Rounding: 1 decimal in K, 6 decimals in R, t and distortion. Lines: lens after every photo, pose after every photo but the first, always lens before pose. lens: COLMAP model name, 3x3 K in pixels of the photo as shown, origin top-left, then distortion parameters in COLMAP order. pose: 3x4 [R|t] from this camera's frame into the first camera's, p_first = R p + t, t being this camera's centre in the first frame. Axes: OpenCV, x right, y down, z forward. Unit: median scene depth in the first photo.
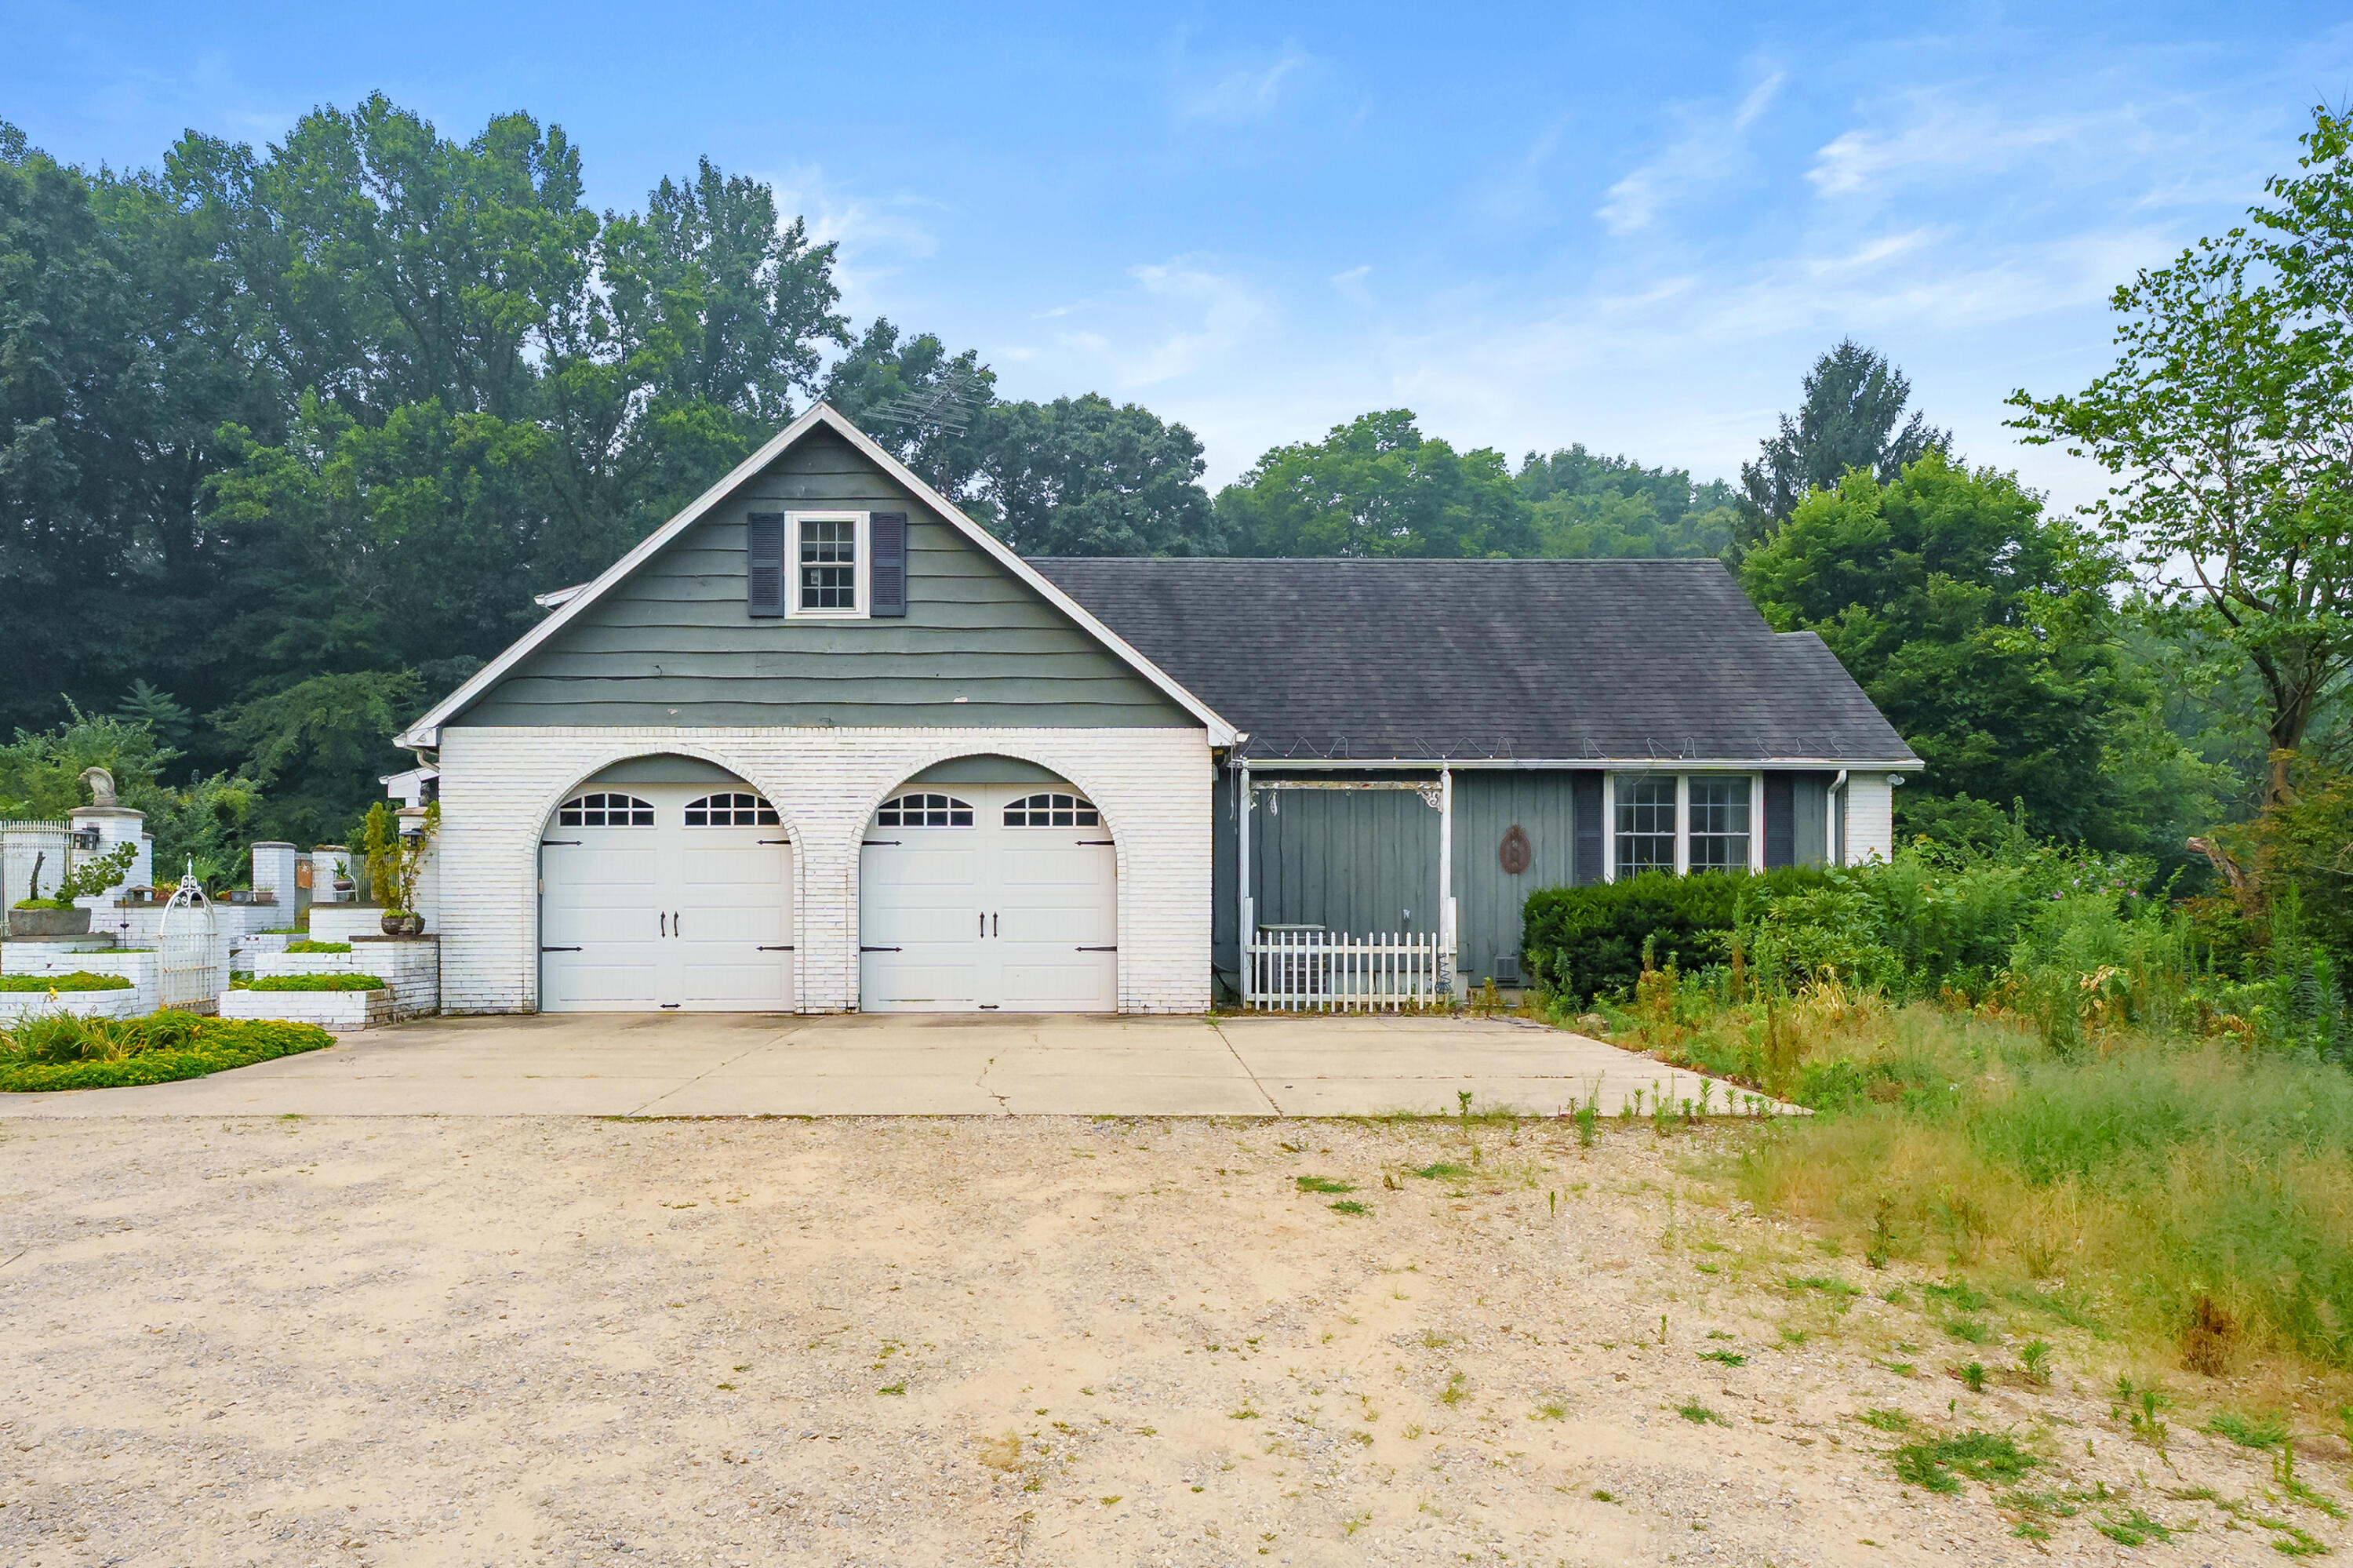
lens RADIAL K [[1195.6, 0, 1177.6], [0, 1195.6, 790.4], [0, 0, 1]] dist [-0.000943, 0.000592]
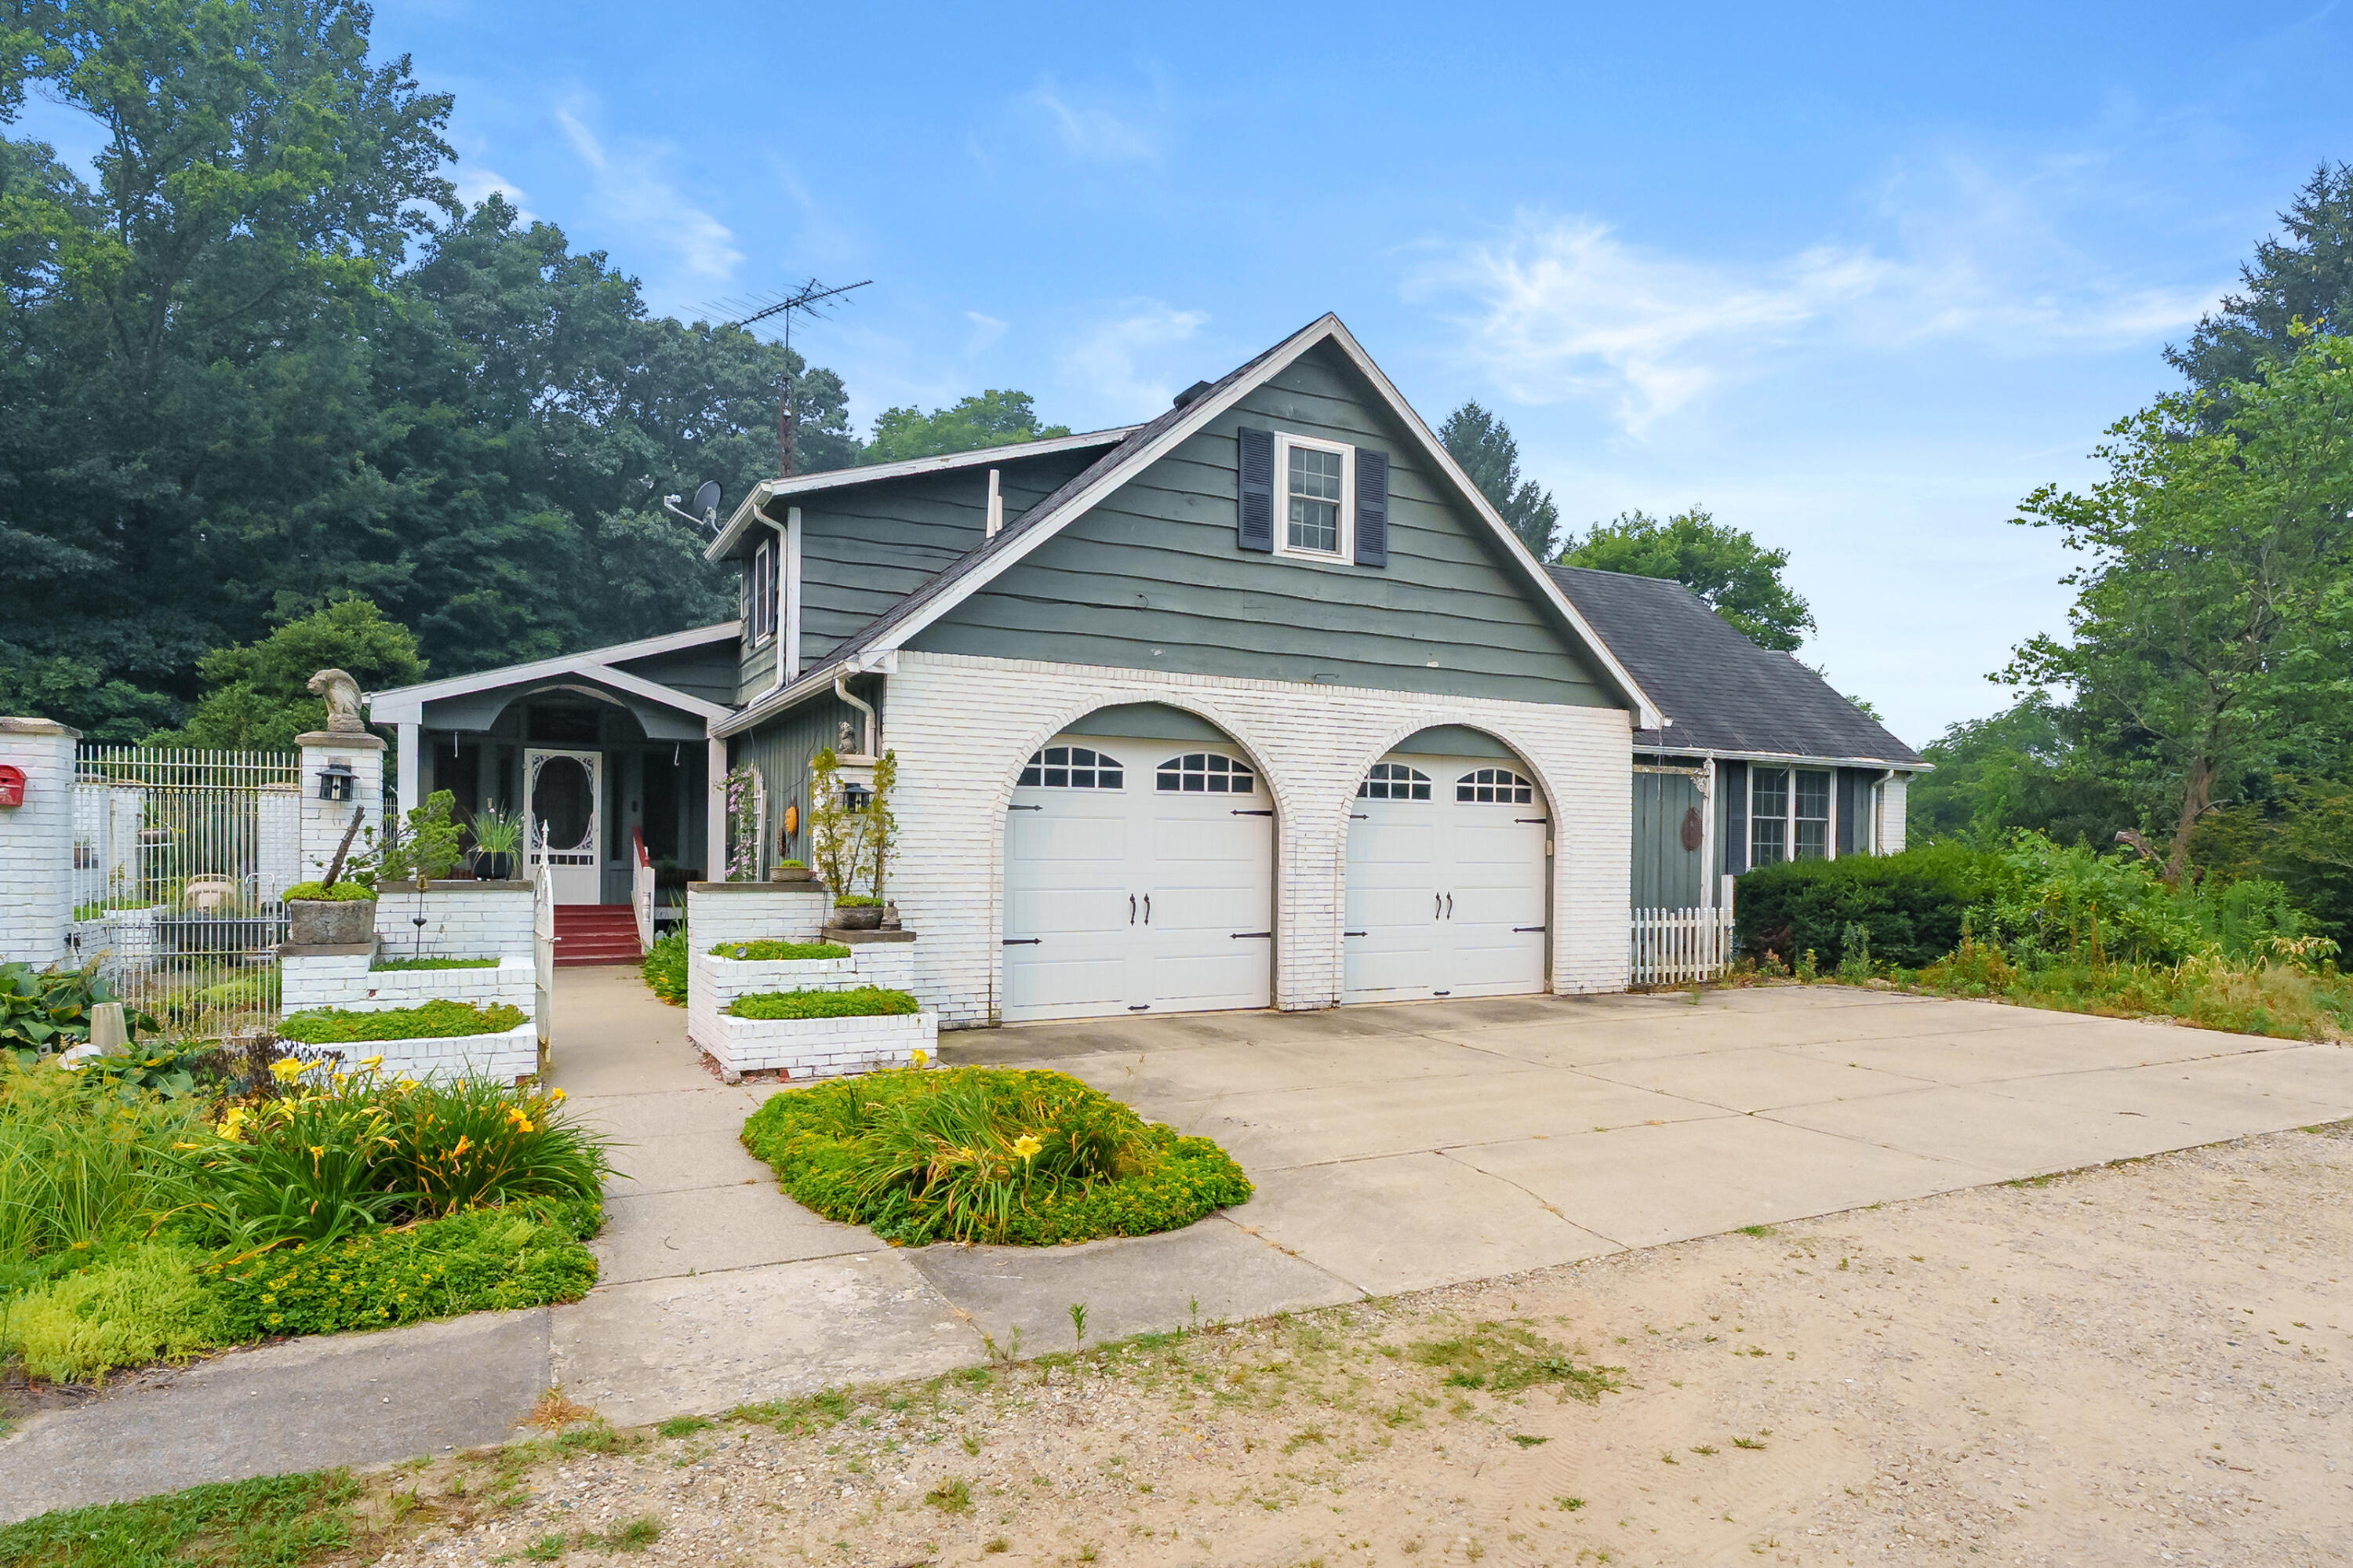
lens RADIAL K [[1089.0, 0, 1174.2], [0, 1089.0, 771.9], [0, 0, 1]] dist [-0.001604, 0.000033]
pose [[0.924454, 0.038906, 0.379304, -0.681880], [-0.049892, 0.998571, 0.019173, 0.001471], [-0.378016, -0.036649, 0.925073, 0.289466]]
